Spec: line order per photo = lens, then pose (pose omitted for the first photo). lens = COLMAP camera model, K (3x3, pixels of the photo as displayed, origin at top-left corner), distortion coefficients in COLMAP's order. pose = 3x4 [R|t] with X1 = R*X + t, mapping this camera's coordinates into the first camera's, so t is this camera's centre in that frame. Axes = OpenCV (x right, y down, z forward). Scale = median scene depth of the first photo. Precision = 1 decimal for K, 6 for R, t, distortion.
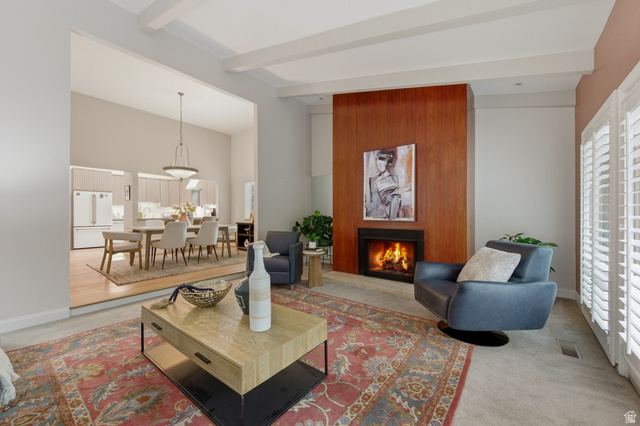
lens RADIAL K [[251.3, 0, 322.0], [0, 251.3, 215.0], [0, 0, 1]] dist [0.003911, 0.000082]
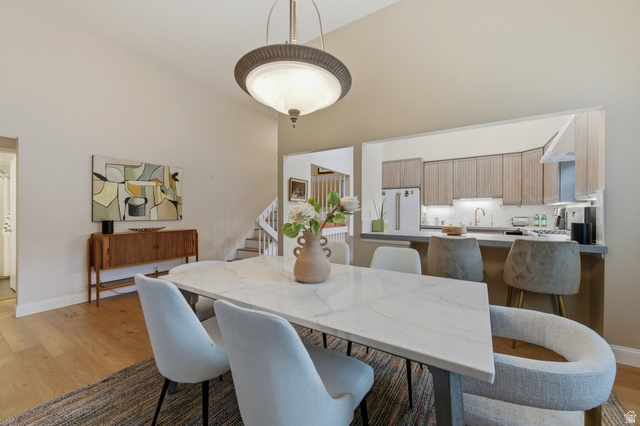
lens RADIAL K [[251.3, 0, 319.3], [0, 251.3, 212.6], [0, 0, 1]] dist [0.003911, 0.000082]
pose [[0.098911, -0.001193, -0.995096, -0.199014], [-0.007315, 0.999971, -0.001926, -0.019575], [0.995069, 0.007470, 0.098900, 0.745416]]
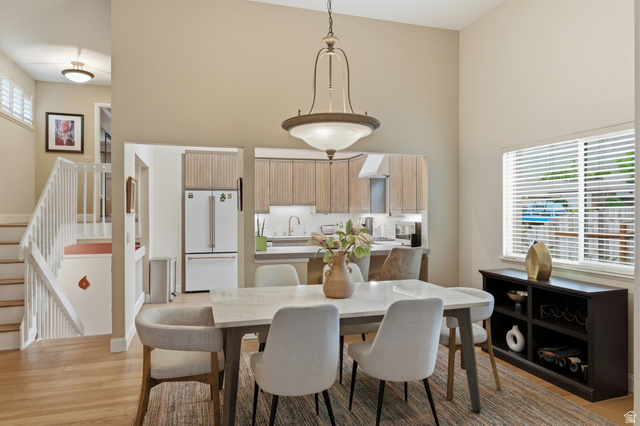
lens RADIAL K [[434.9, 0, 321.1], [0, 434.9, 211.4], [0, 0, 1]] dist [-0.001572, 0.001115]
pose [[0.822567, -0.002531, -0.568663, -0.176888], [0.001079, 0.999995, -0.002890, -0.046989], [0.568667, 0.001763, 0.822566, 0.377196]]
